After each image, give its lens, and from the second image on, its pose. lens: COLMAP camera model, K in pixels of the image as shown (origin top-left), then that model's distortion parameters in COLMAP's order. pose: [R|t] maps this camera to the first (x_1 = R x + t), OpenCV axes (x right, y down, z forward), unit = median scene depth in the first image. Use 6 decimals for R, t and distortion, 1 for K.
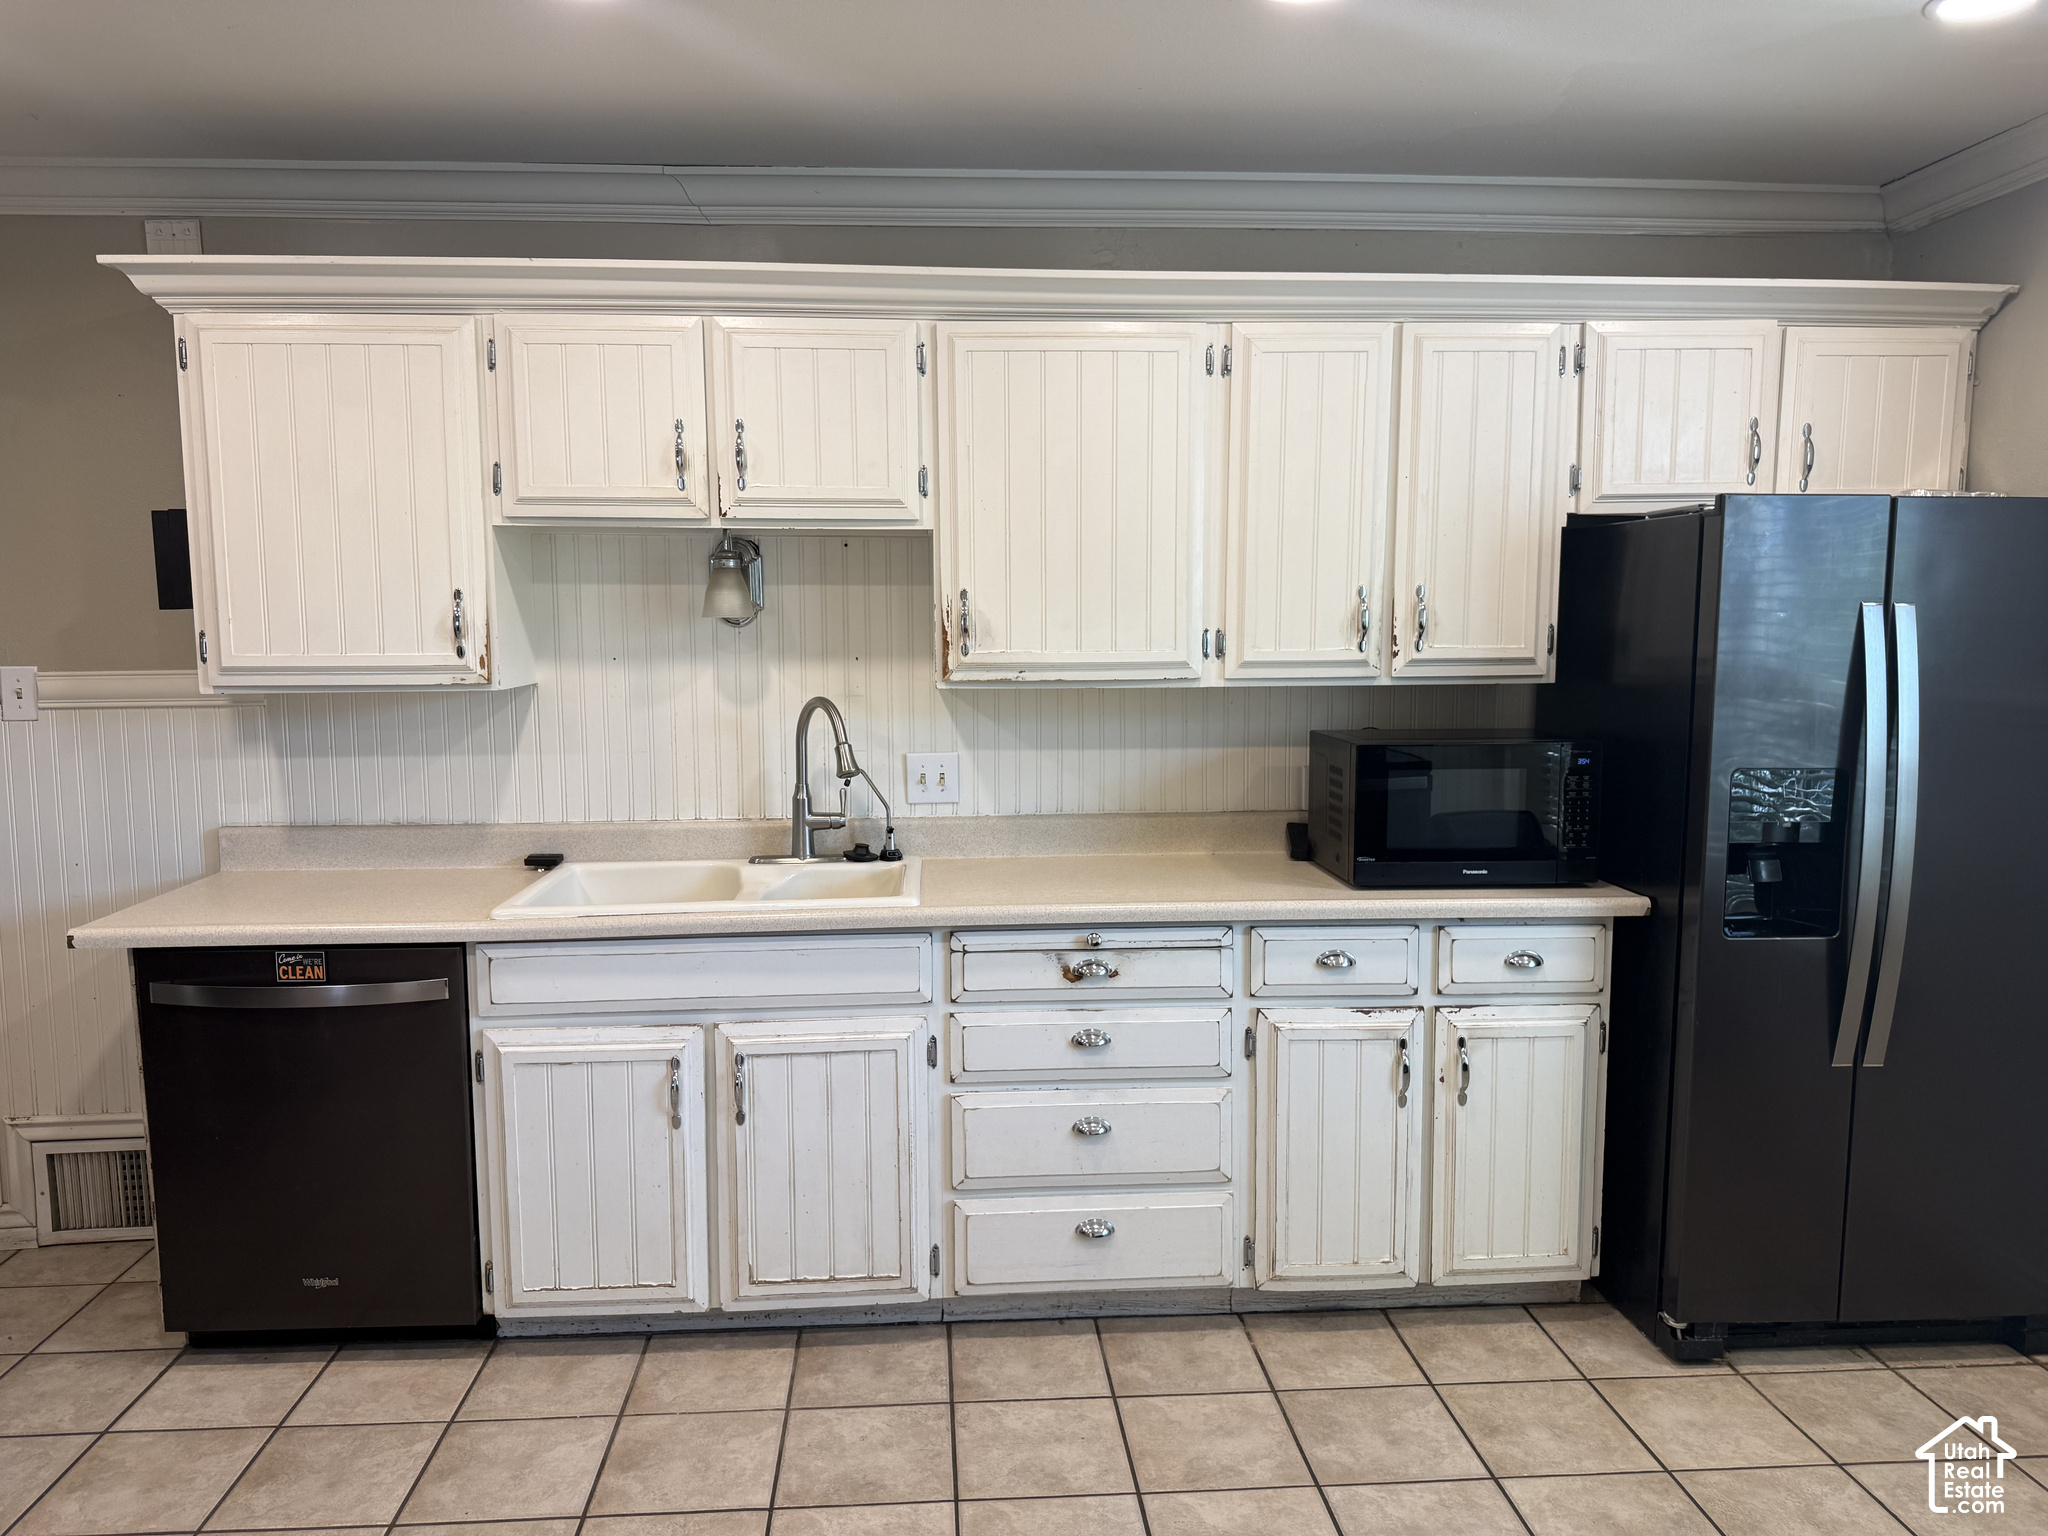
lens RADIAL K [[1463.2, 0, 1004.0], [0, 1463.2, 761.0], [0, 0, 1]] dist [0.018669, -0.042698]
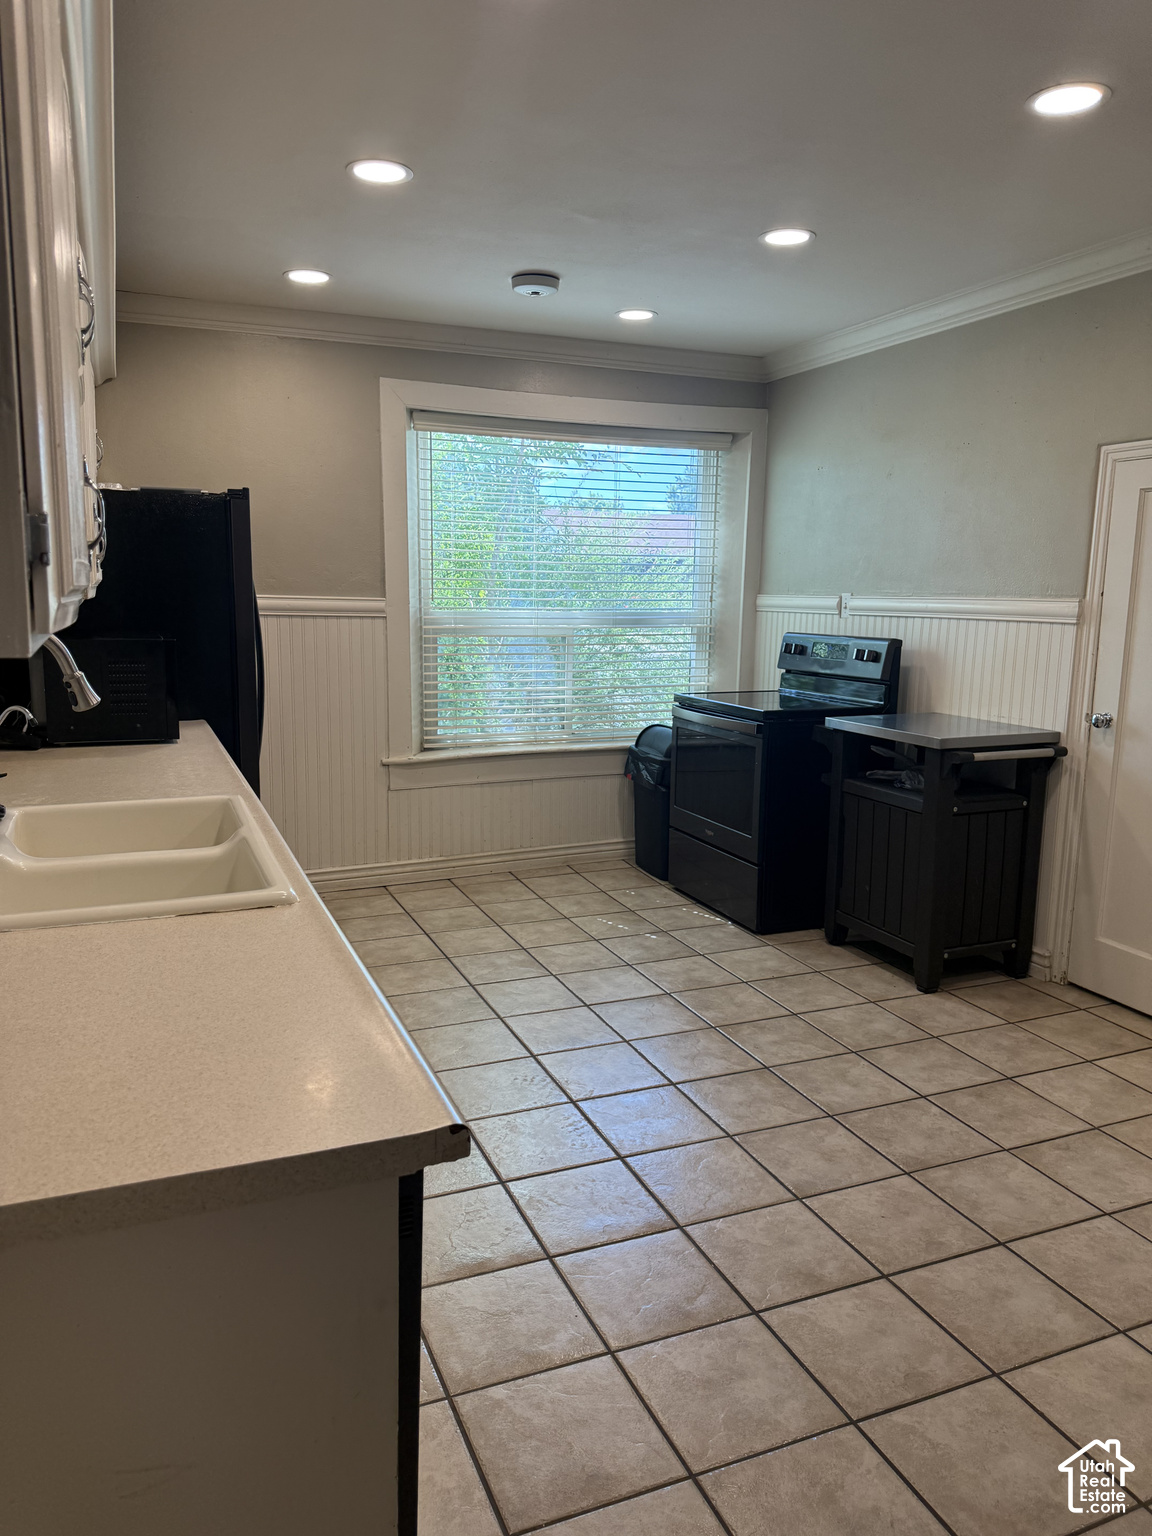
lens RADIAL K [[1097.4, 0, 576.1], [0, 1097.4, 765.9], [0, 0, 1]] dist [0.018669, -0.042698]
pose [[-0.324855, -0.160127, 0.932110, -0.908560], [0.091140, 0.975676, 0.199375, -0.075916], [-0.941362, 0.149721, -0.302360, 0.976671]]
